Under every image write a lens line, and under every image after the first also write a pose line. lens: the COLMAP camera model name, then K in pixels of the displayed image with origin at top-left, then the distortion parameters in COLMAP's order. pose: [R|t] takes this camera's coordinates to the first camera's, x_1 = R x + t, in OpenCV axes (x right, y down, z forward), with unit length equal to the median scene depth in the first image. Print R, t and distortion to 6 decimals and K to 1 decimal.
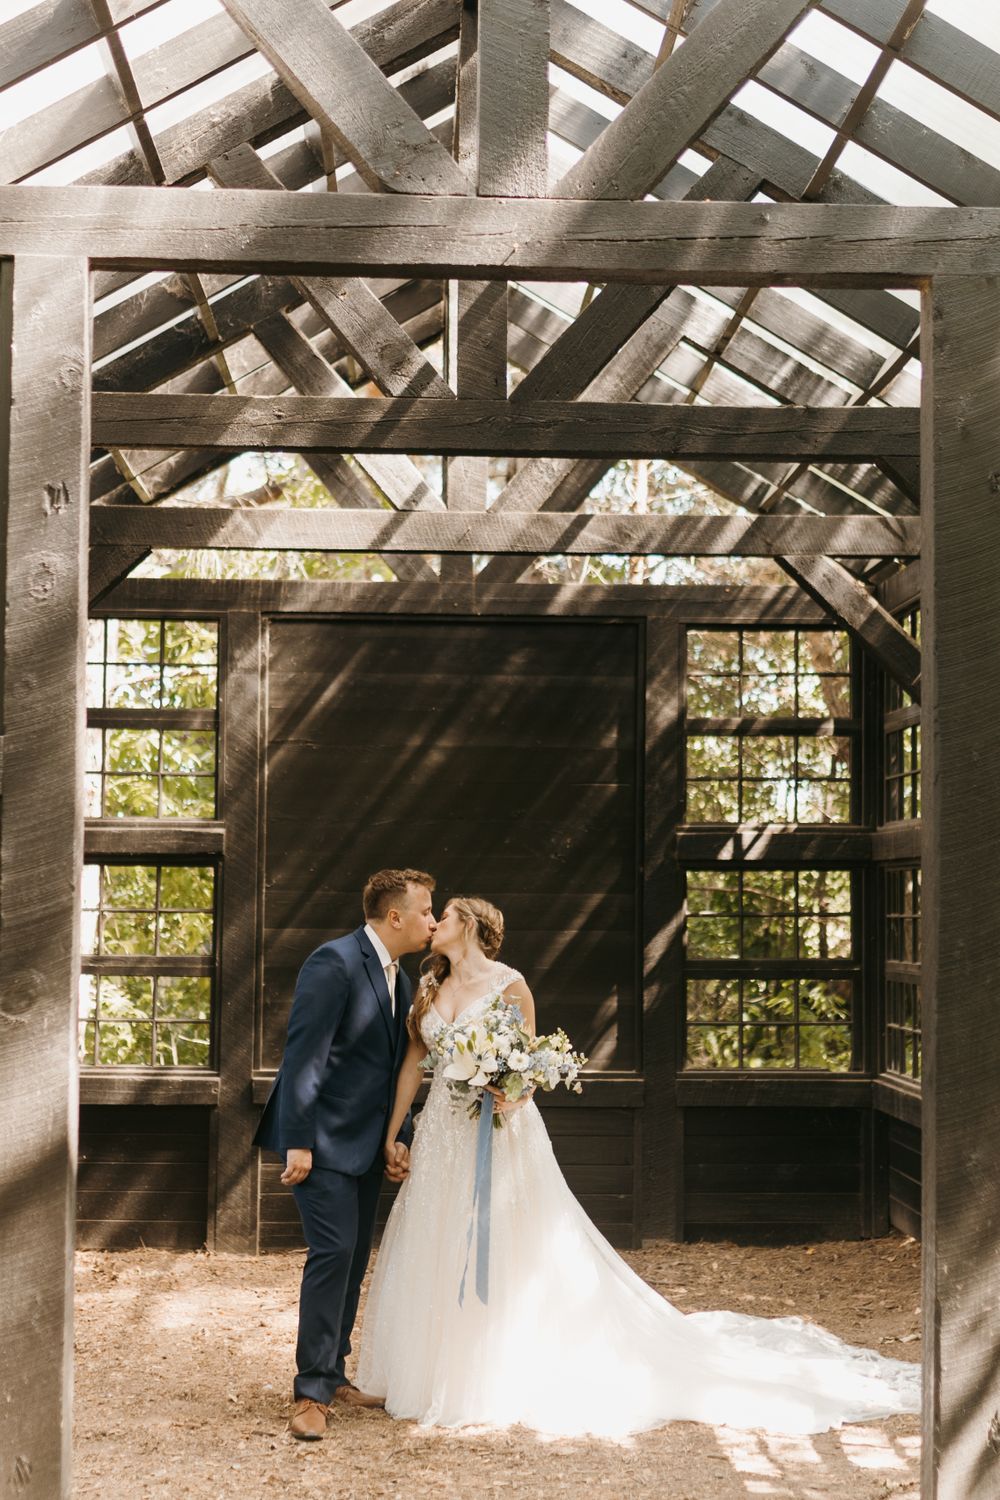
lens RADIAL K [[2279.2, 0, 506.6], [0, 2279.2, 752.9], [0, 0, 1]] dist [0.083765, -0.417985]
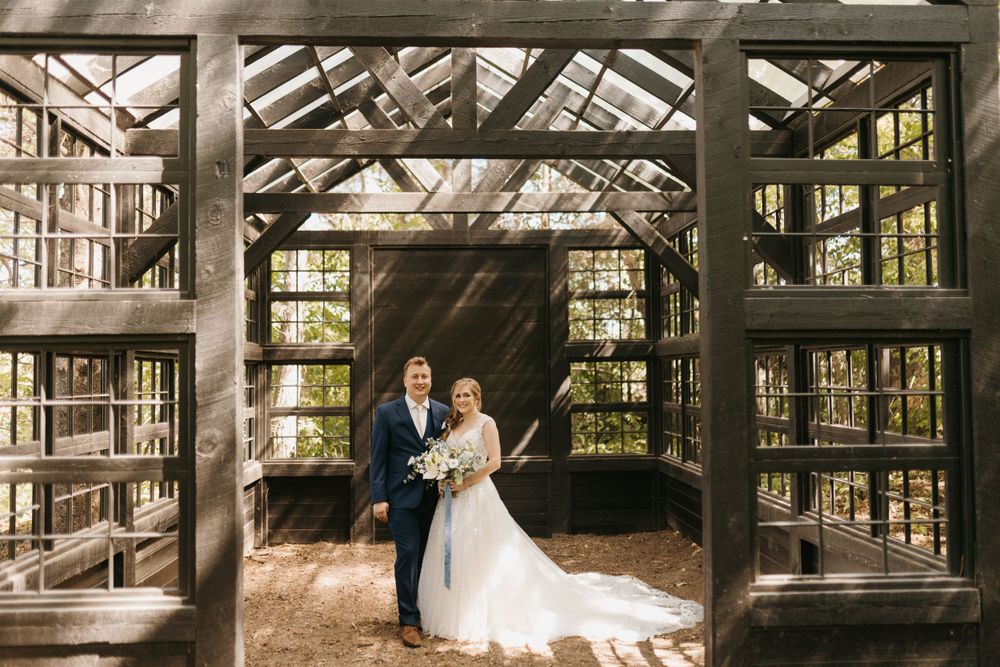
lens RADIAL K [[945.6, 0, 500.0], [0, 945.6, 333.5], [0, 0, 1]] dist [0.000019, 0.004585]
pose [[0.999796, -0.018672, 0.007652, 0.008013], [0.018493, 0.999567, 0.022898, 0.003340], [-0.008076, -0.022752, 0.999709, 0.132672]]
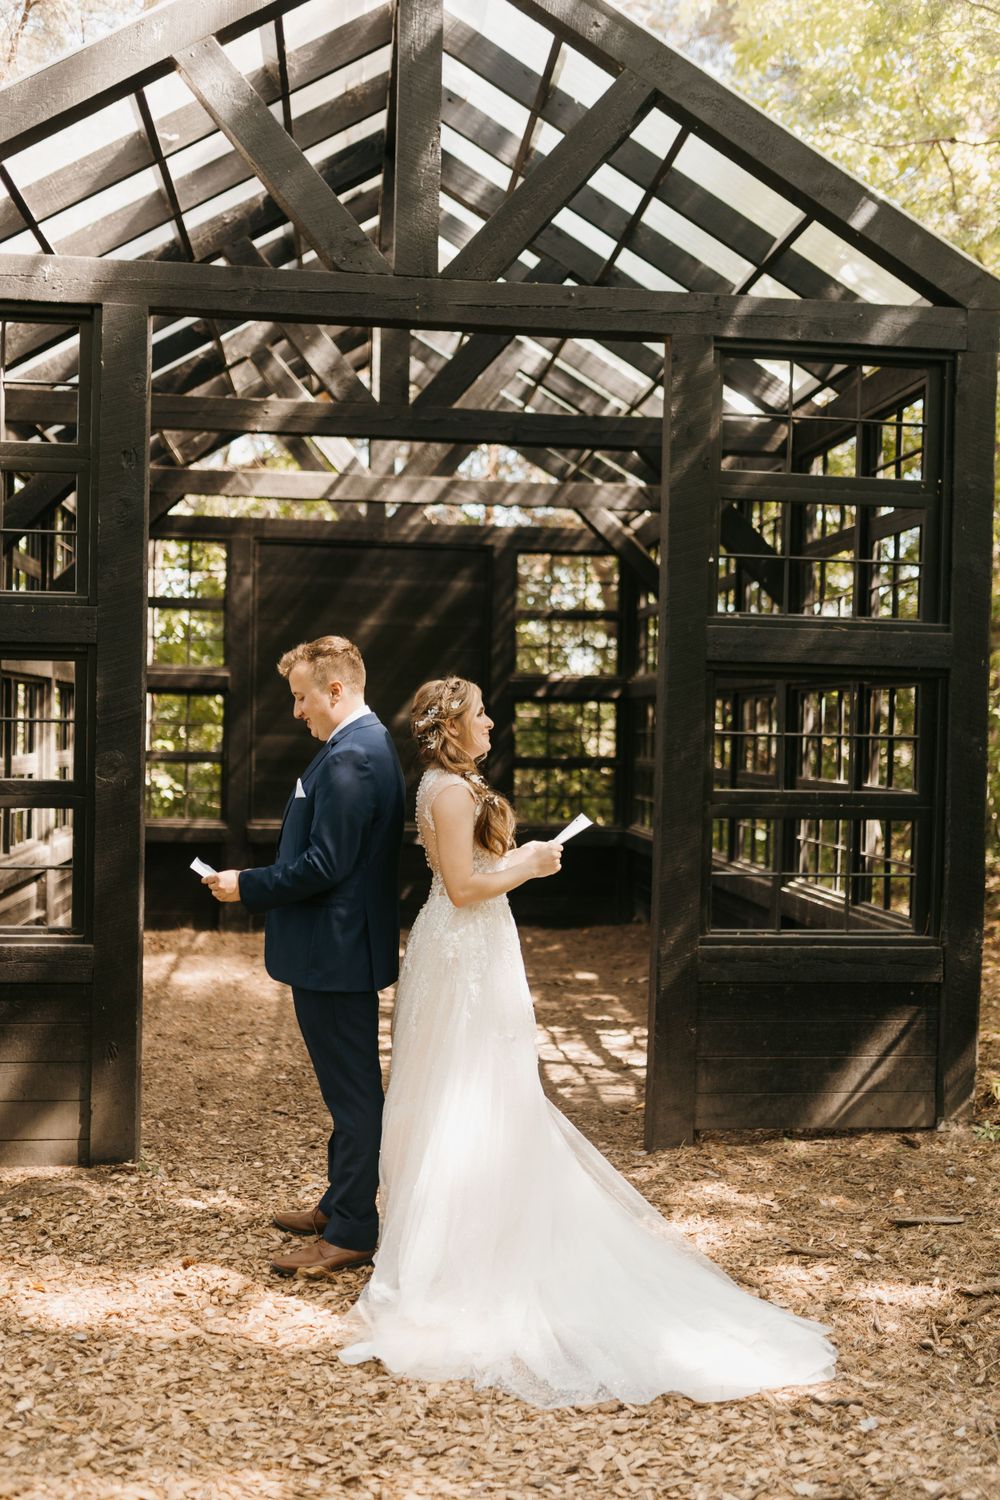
lens RADIAL K [[1419.6, 0, 504.7], [0, 1419.6, 753.2], [0, 0, 1]] dist [-0.000871, 0.006102]
pose [[0.997369, 0.010102, 0.071788, -0.001870], [-0.016054, 0.996435, 0.082822, 0.004369], [-0.070696, -0.083757, 0.993975, -0.014770]]
